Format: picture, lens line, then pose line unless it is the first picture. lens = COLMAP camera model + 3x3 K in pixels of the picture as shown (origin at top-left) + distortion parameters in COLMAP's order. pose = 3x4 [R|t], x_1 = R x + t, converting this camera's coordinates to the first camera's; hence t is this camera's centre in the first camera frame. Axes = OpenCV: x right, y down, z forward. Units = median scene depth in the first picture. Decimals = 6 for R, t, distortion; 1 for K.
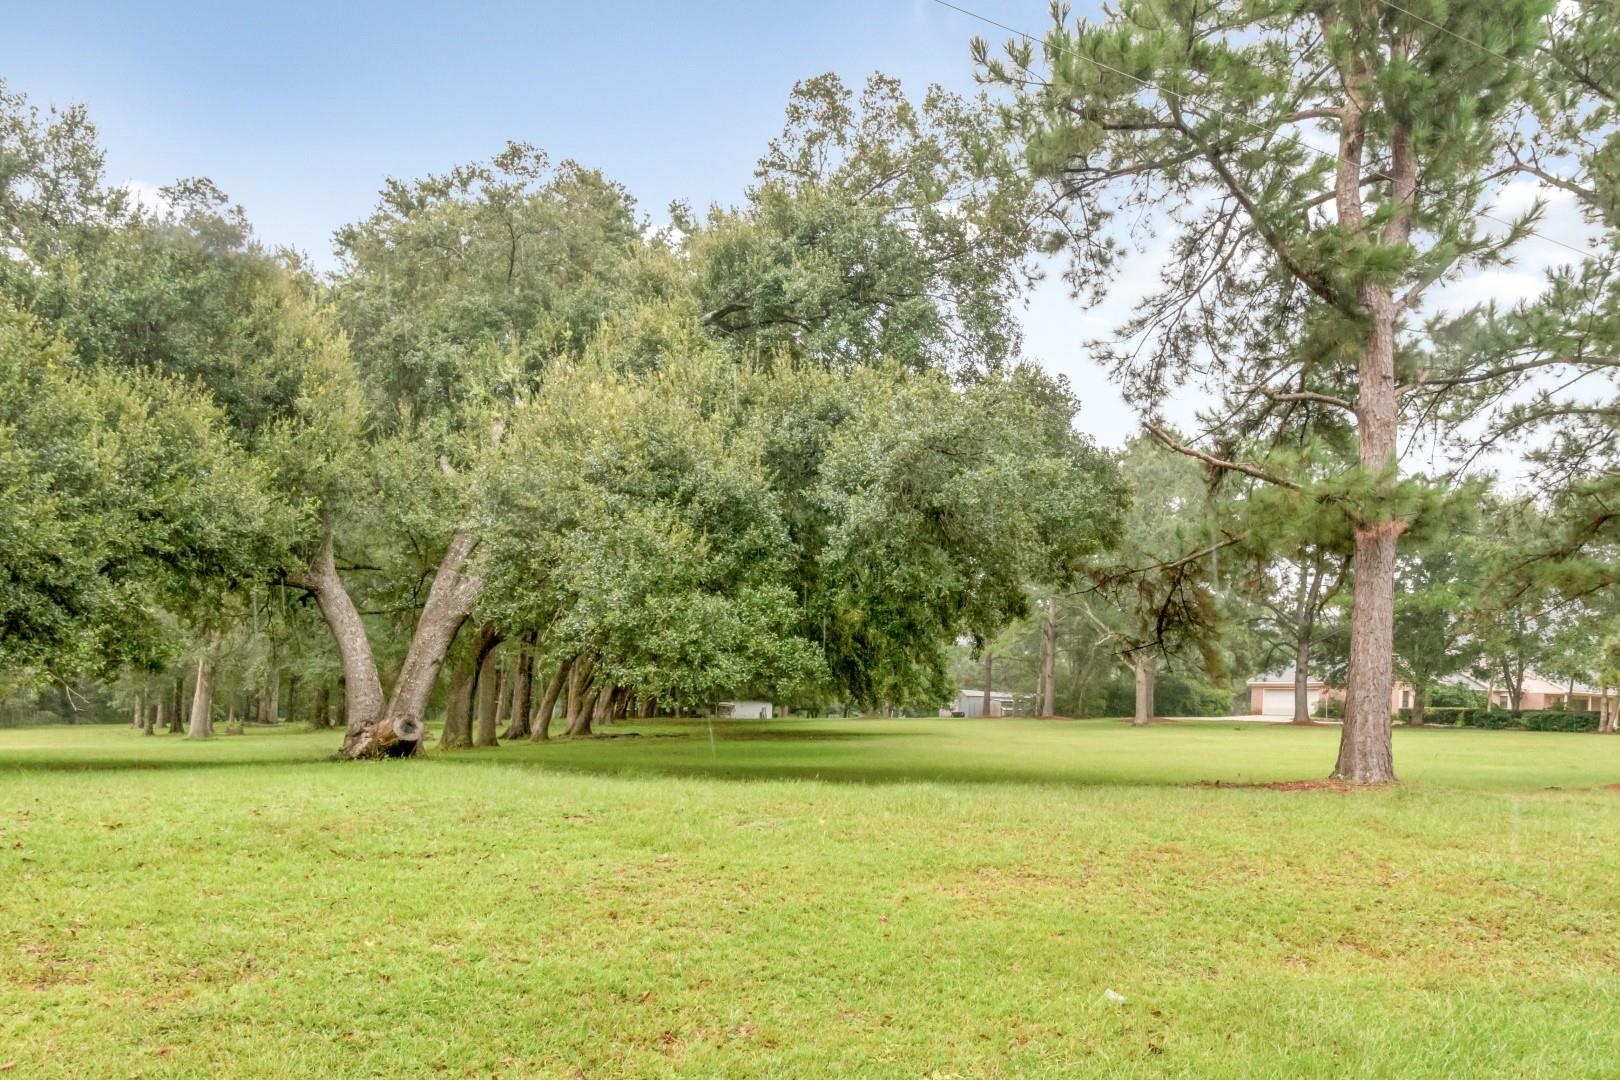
lens RADIAL K [[1152.9, 0, 813.4], [0, 1152.9, 535.7], [0, 0, 1]] dist [0.003729, 0.007305]
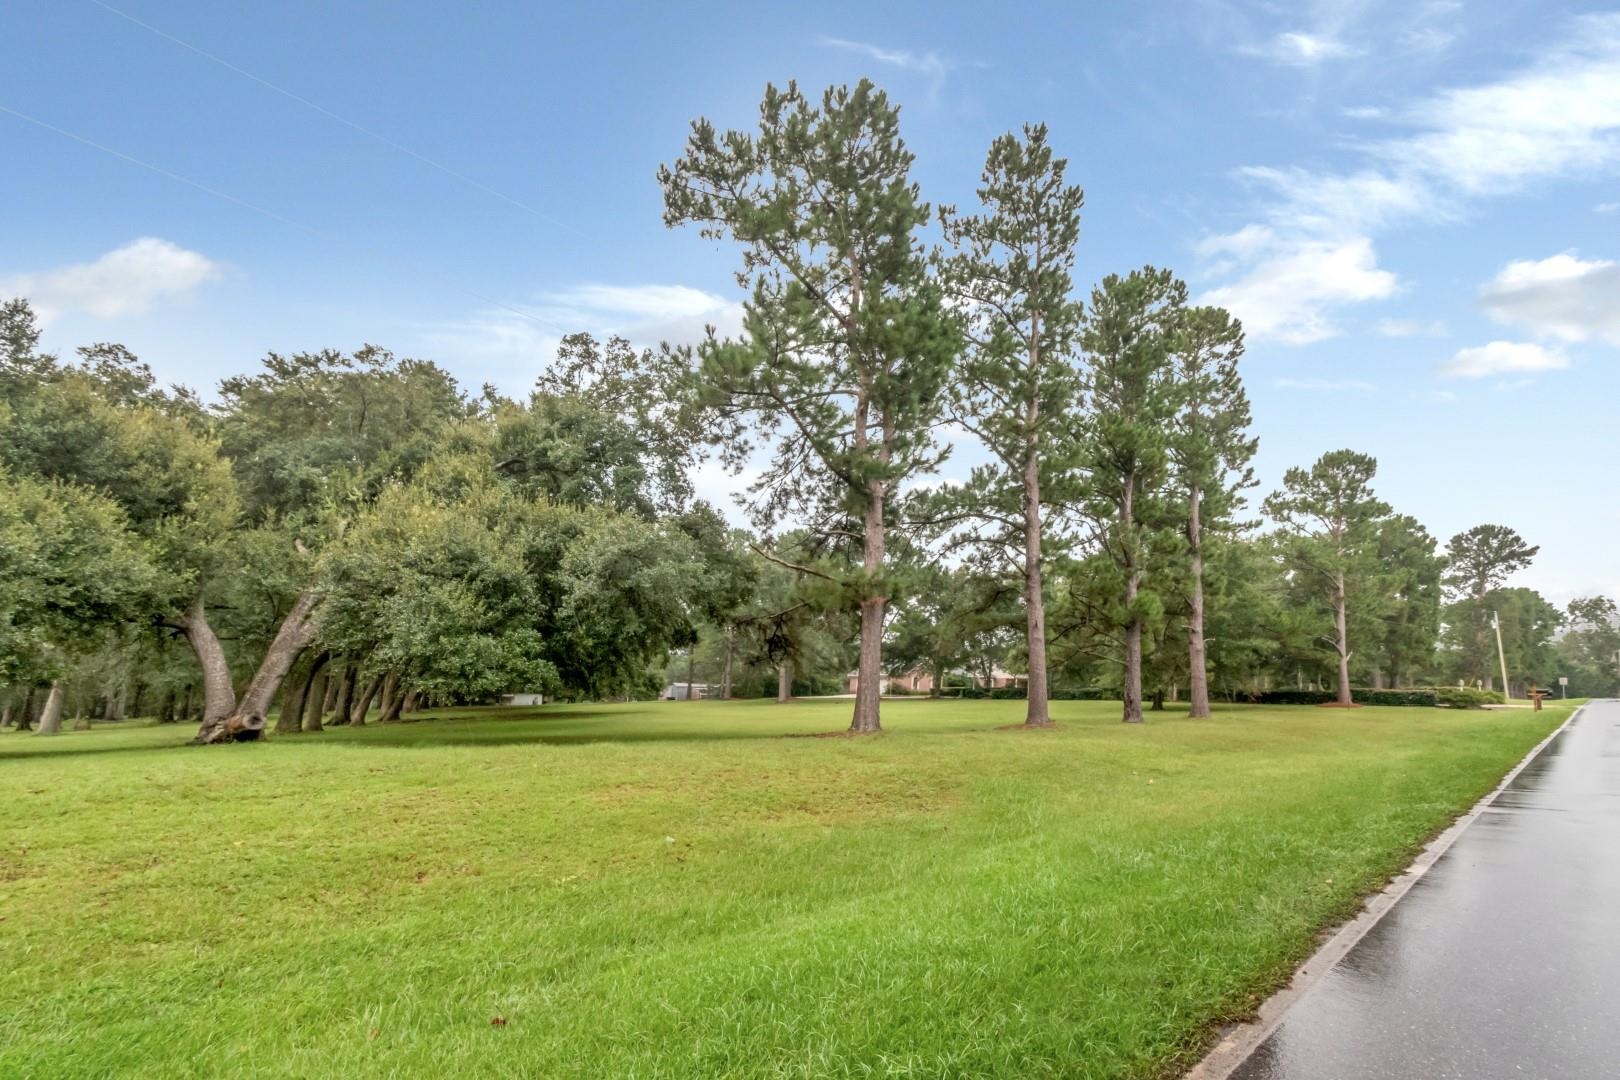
lens RADIAL K [[686.4, 0, 845.1], [0, 686.4, 542.8], [0, 0, 1]] dist [0.005066, -0.000917]
pose [[0.931419, 0.058258, 0.359256, 0.031392], [-0.033706, 0.996671, -0.074235, -0.024898], [-0.362384, 0.057034, 0.930282, -0.131950]]
